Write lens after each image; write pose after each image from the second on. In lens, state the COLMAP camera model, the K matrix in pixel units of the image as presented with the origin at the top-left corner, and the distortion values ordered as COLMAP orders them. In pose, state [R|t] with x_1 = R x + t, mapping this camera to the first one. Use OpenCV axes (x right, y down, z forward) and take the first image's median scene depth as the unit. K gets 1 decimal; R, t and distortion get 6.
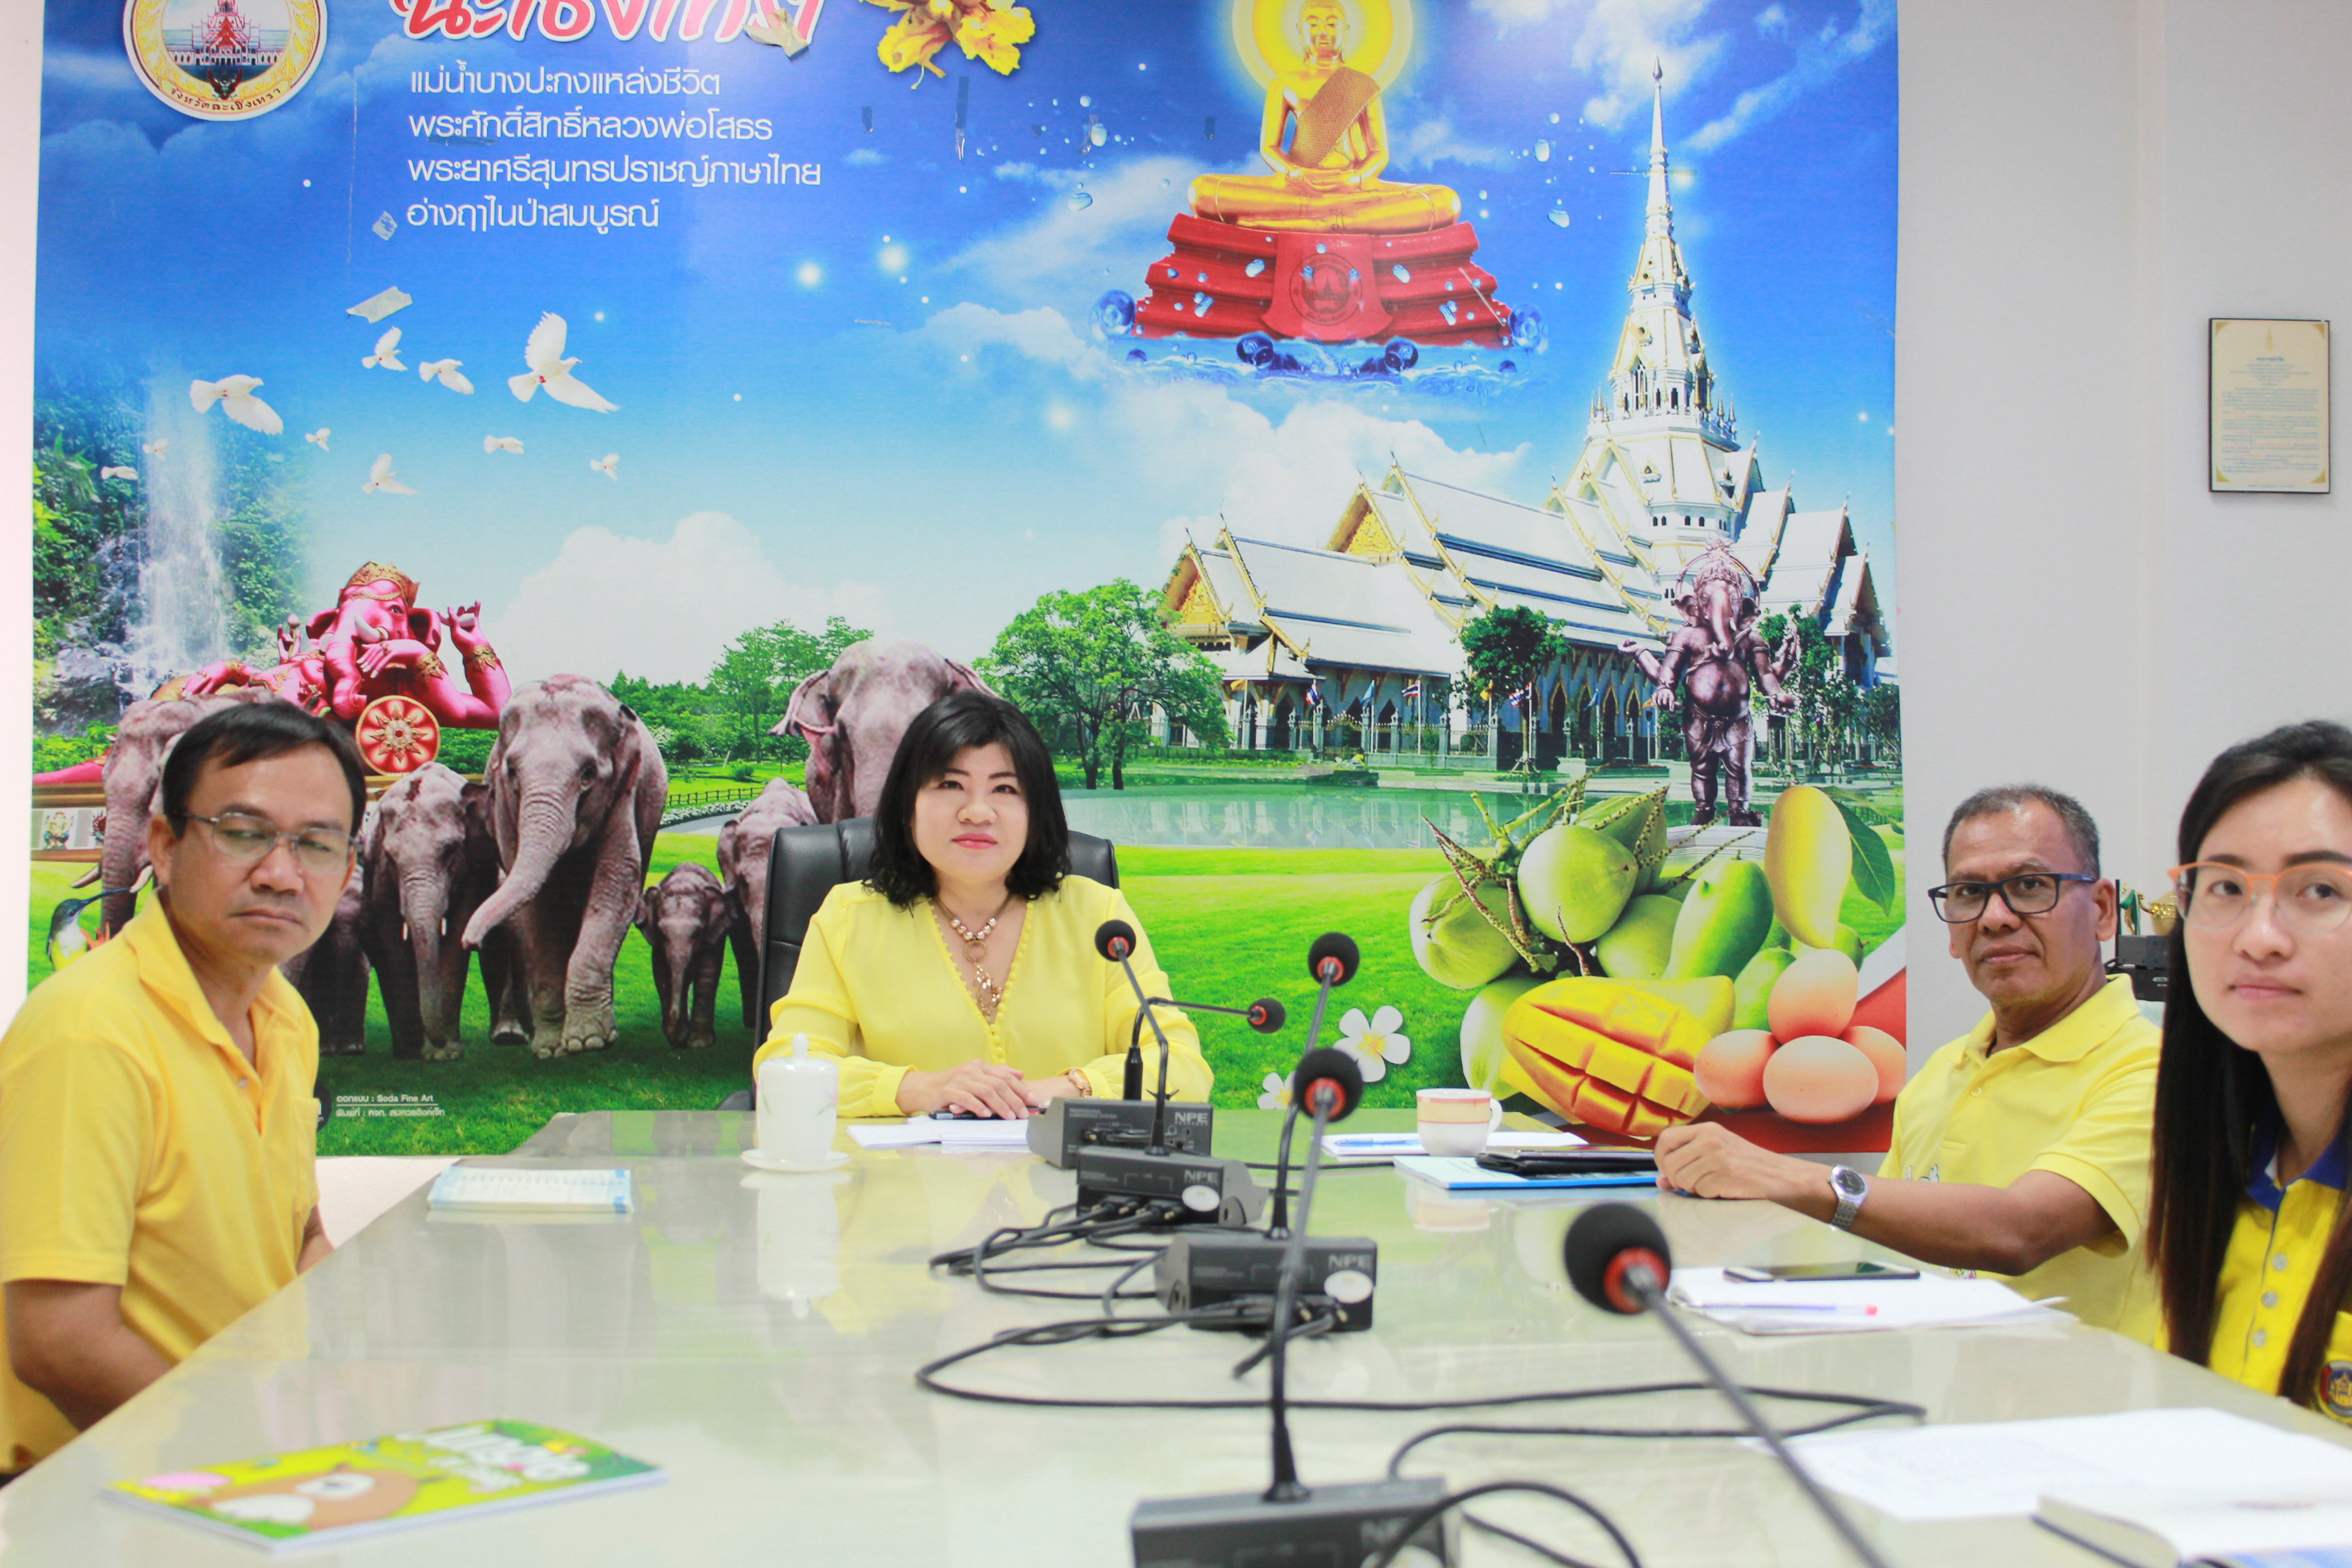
lens RADIAL K [[3273.4, 0, 1177.5], [0, 3273.4, 739.4], [0, 0, 1]] dist [-0.013656, 0.000000]
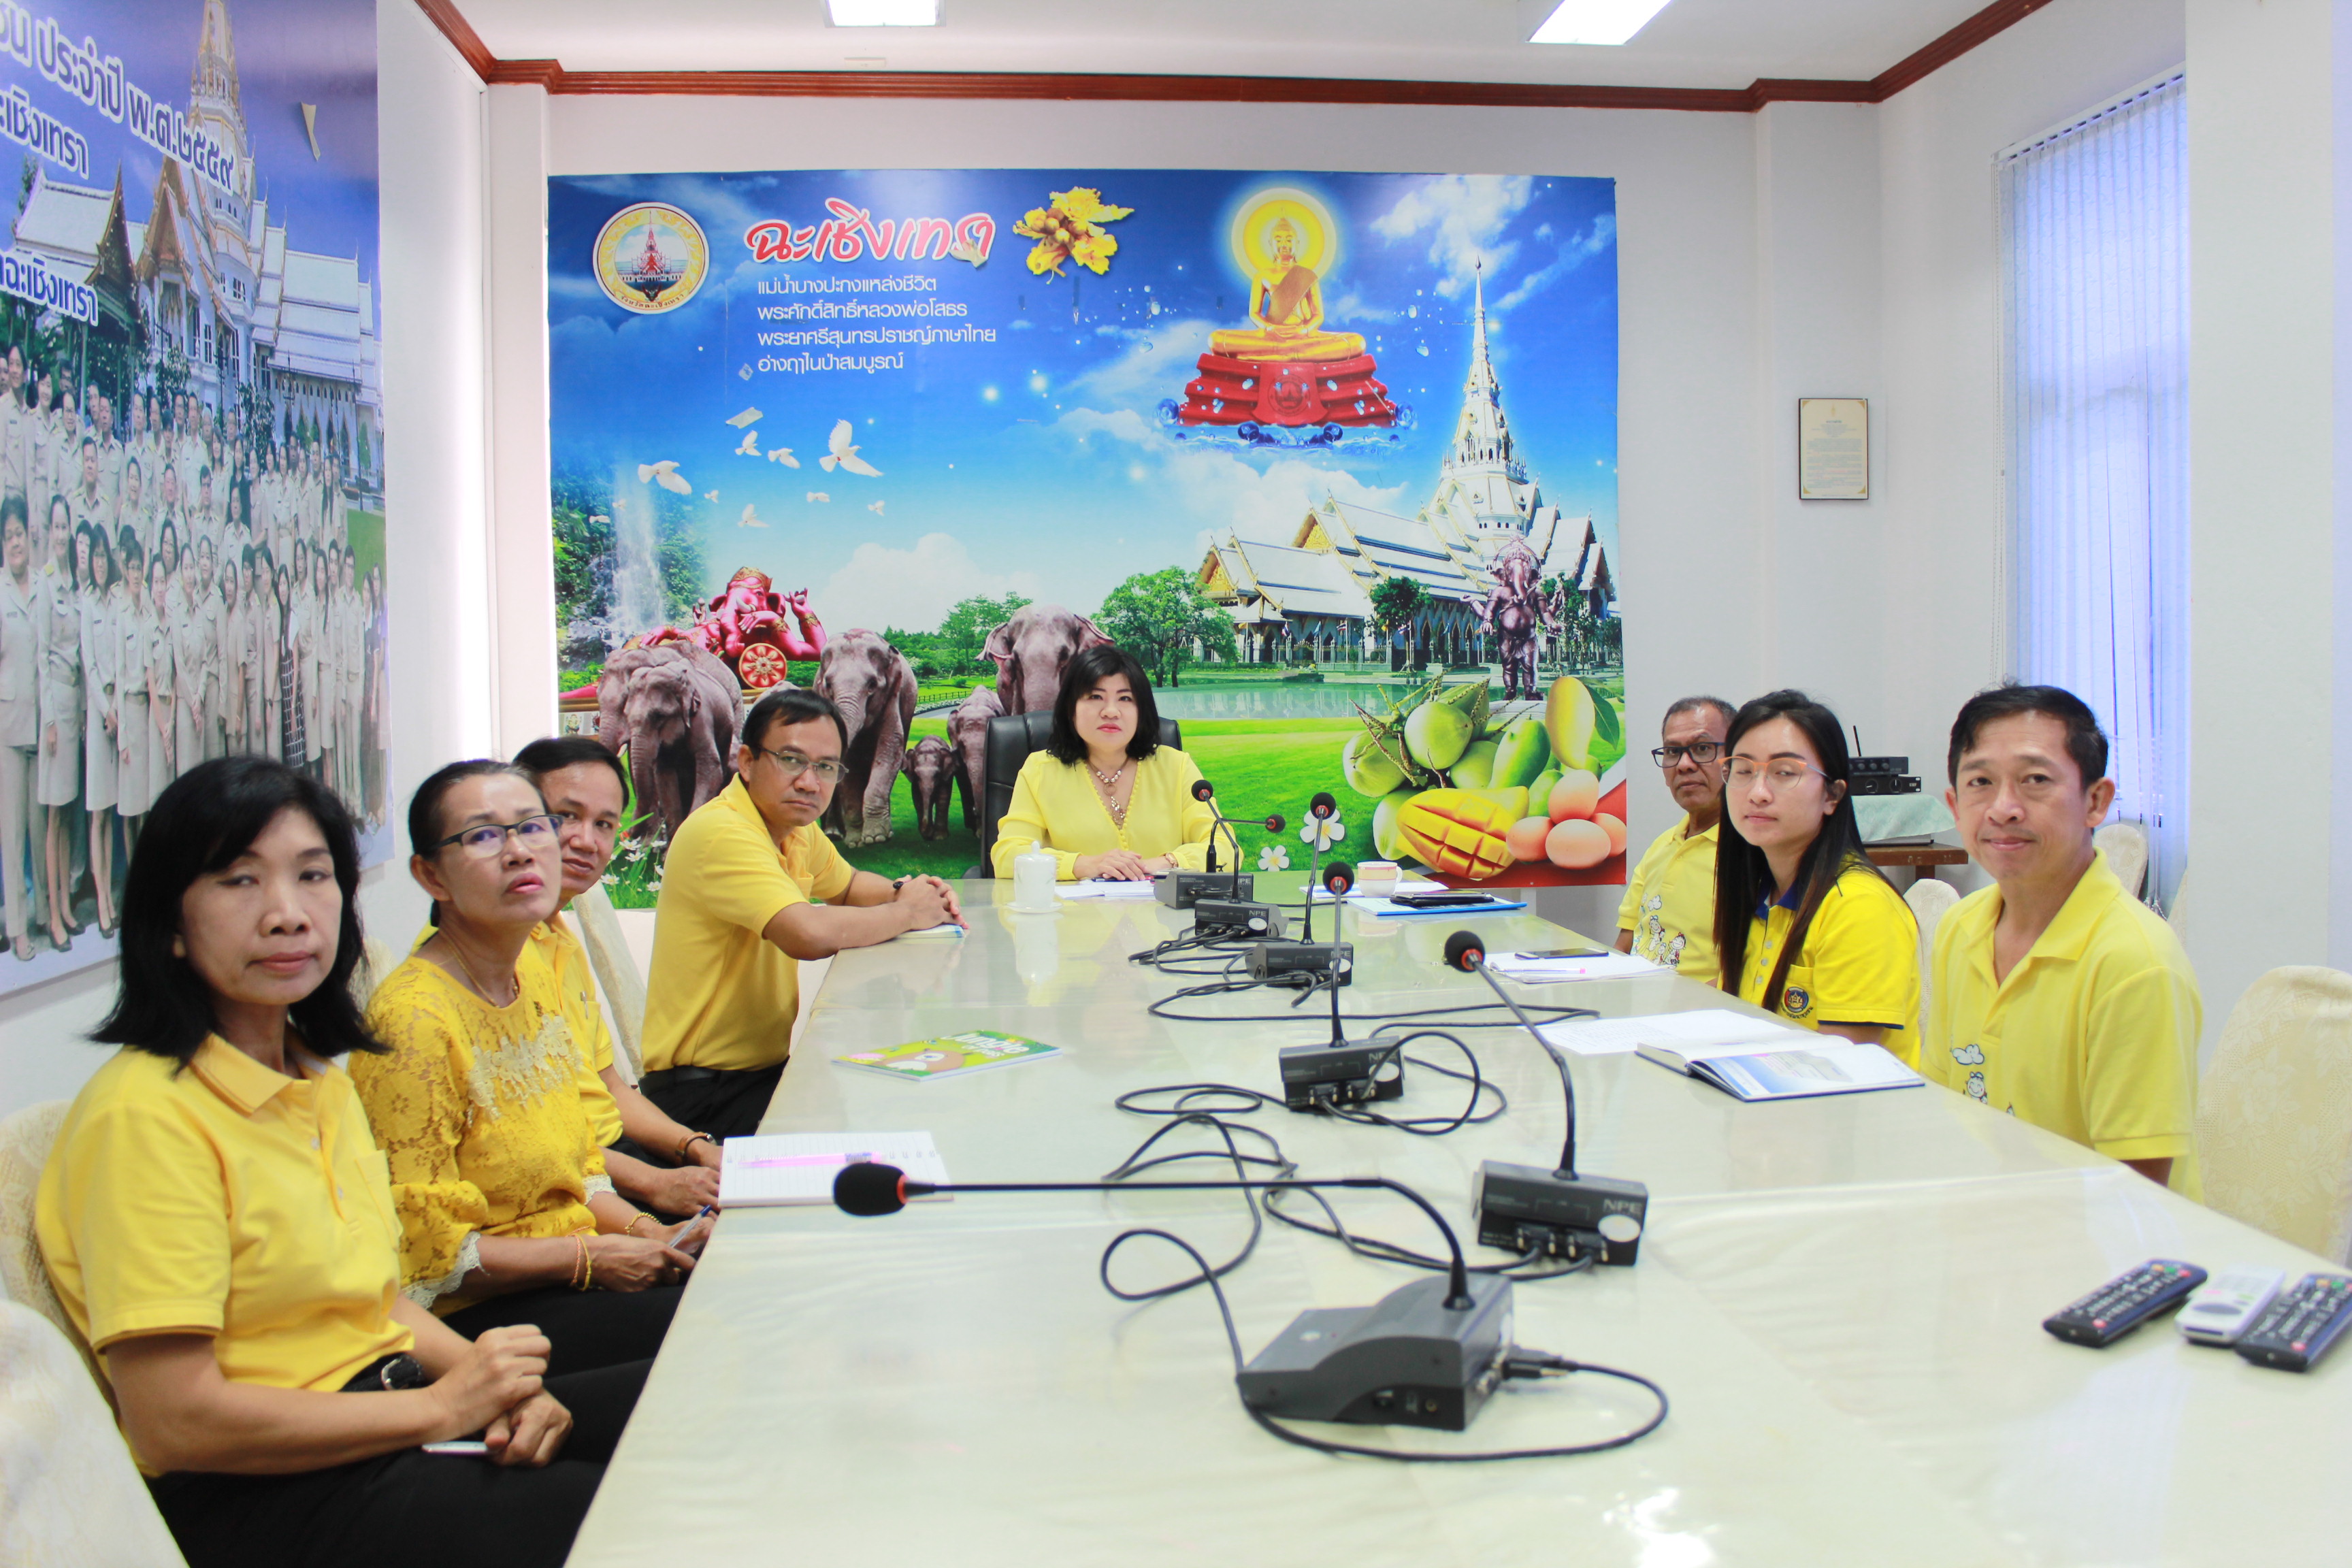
lens RADIAL K [[2255.3, 0, 1181.7], [0, 2255.3, 760.3], [0, 0, 1]] dist [-0.091042, 0.000000]
pose [[0.999744, -0.021247, 0.007720, -0.024800], [0.020630, 0.997135, 0.072778, -0.033332], [-0.009244, -0.072600, 0.997318, -0.200864]]
